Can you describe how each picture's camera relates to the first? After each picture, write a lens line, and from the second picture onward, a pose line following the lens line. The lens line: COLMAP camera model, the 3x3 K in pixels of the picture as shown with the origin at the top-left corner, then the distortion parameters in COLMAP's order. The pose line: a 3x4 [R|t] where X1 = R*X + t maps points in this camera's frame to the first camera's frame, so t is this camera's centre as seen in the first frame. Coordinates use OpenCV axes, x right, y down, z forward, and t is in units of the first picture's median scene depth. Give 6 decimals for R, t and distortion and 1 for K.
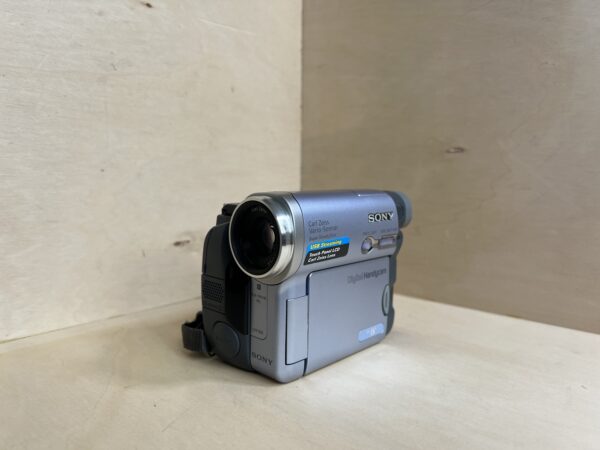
lens RADIAL K [[483.8, 0, 297.7], [0, 483.8, 232.5], [0, 0, 1]] dist [0.008952, -0.051337]
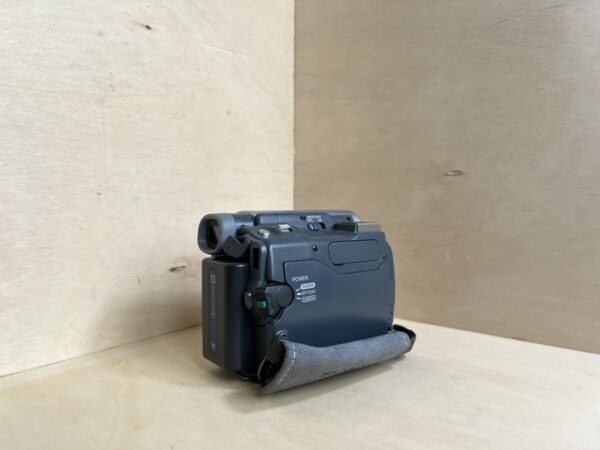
lens RADIAL K [[483.8, 0, 295.5], [0, 483.8, 222.4], [0, 0, 1]] dist [0.008952, -0.051337]
pose [[0.997961, -0.006141, 0.063527, -0.074728], [0.010508, 0.997586, -0.068646, -0.002383], [-0.062952, 0.069173, 0.995616, 0.026128]]
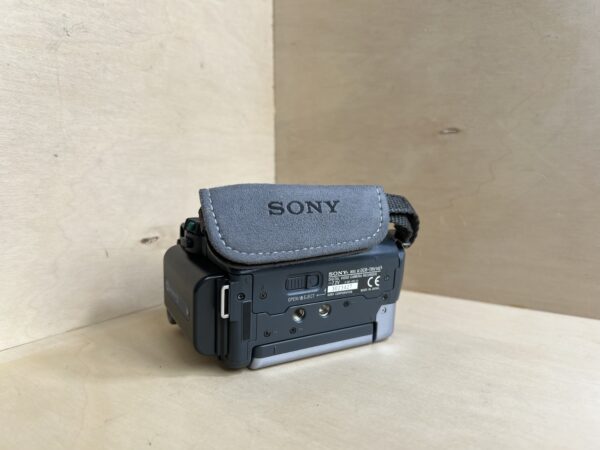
lens RADIAL K [[483.8, 0, 296.5], [0, 483.8, 227.3], [0, 0, 1]] dist [0.008952, -0.051337]
pose [[0.992756, -0.028252, 0.116777, -0.089385], [0.028288, 0.999599, 0.001352, 0.006243], [-0.116768, 0.001962, 0.993157, 0.119534]]
